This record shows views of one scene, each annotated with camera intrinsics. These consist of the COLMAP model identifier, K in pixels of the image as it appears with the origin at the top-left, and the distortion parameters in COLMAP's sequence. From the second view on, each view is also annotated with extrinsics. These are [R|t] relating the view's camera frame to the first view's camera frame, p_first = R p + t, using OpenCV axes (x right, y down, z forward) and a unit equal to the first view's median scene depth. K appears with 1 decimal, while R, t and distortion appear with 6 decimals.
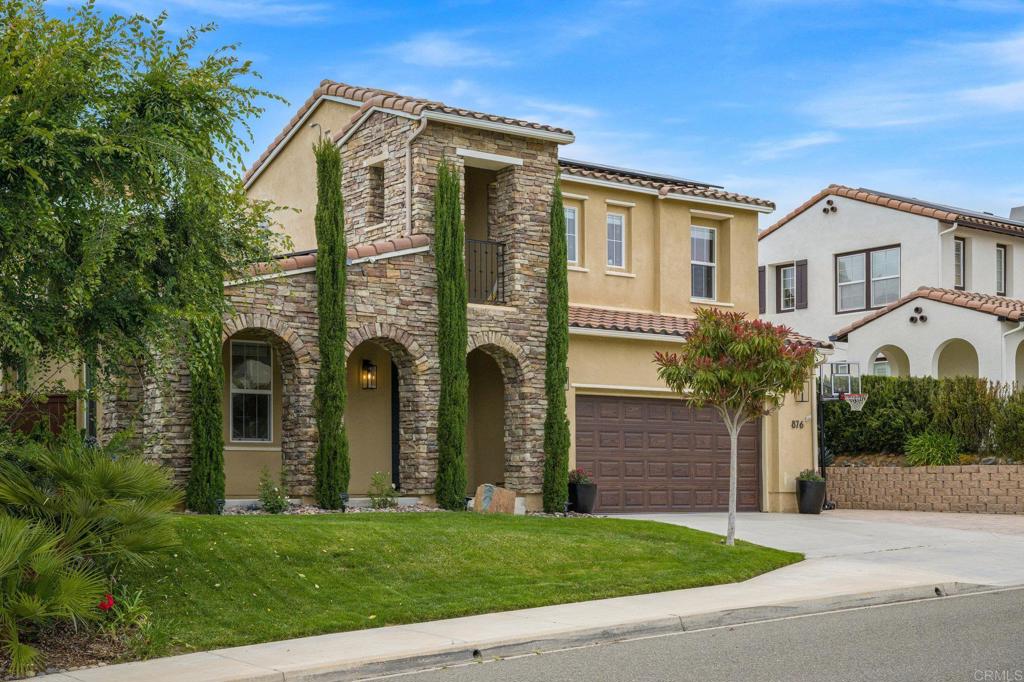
lens RADIAL K [[1400.2, 0, 512.0], [0, 1400.2, 341.0], [0, 0, 1]] dist [0.153139, -0.014018]
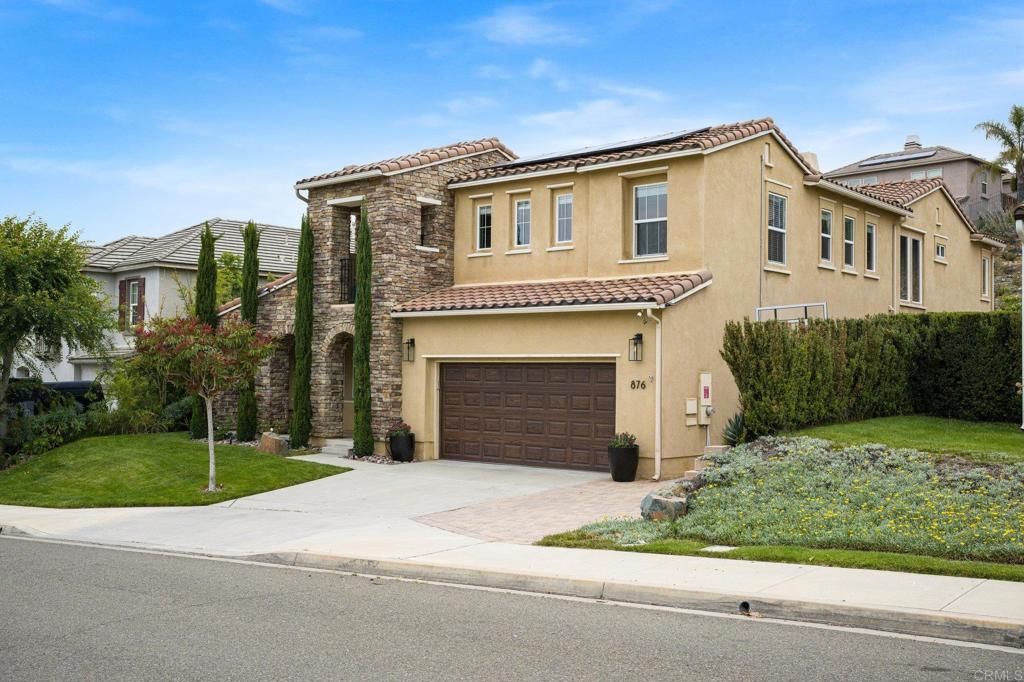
lens RADIAL K [[1019.0, 0, 512.6], [0, 1019.0, 259.2], [0, 0, 1]] dist [-0.002259, -0.001463]
pose [[0.228010, -0.102827, -0.968214, 0.916106], [0.089390, 0.992419, -0.084347, 0.027851], [0.969547, -0.067317, 0.235473, 0.822730]]
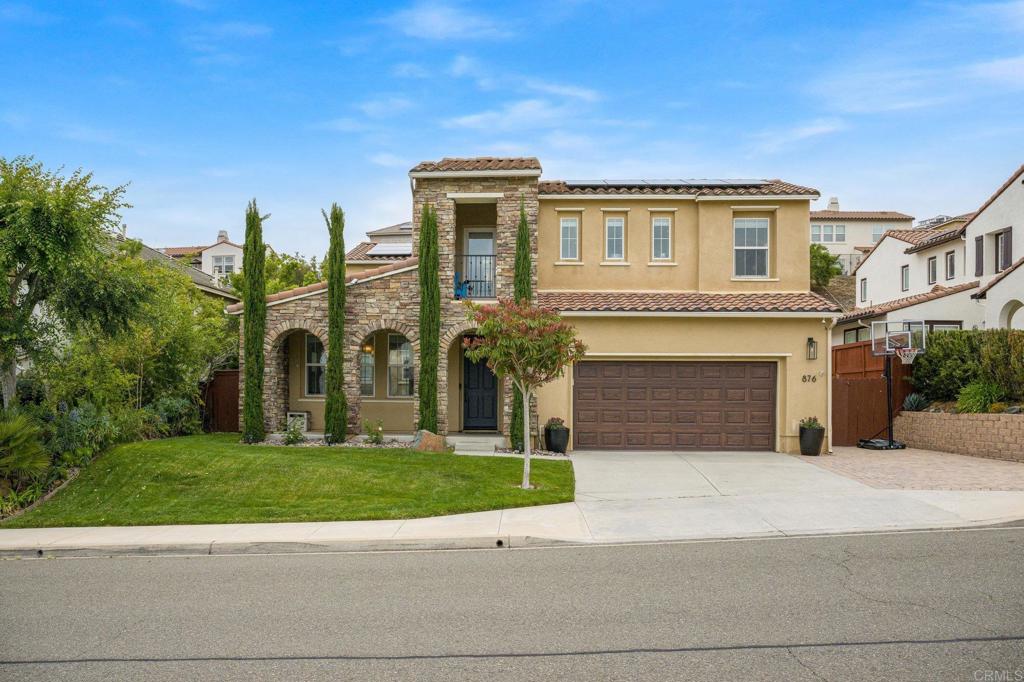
lens RADIAL K [[825.7, 0, 512.0], [0, 825.7, 341.0], [0, 0, 1]] dist [-0.128589, 0.329356]
pose [[0.760645, -0.035981, -0.648170, 0.489929], [0.056914, 0.998314, 0.011372, 0.006773], [0.646669, -0.045540, 0.761410, 0.351412]]
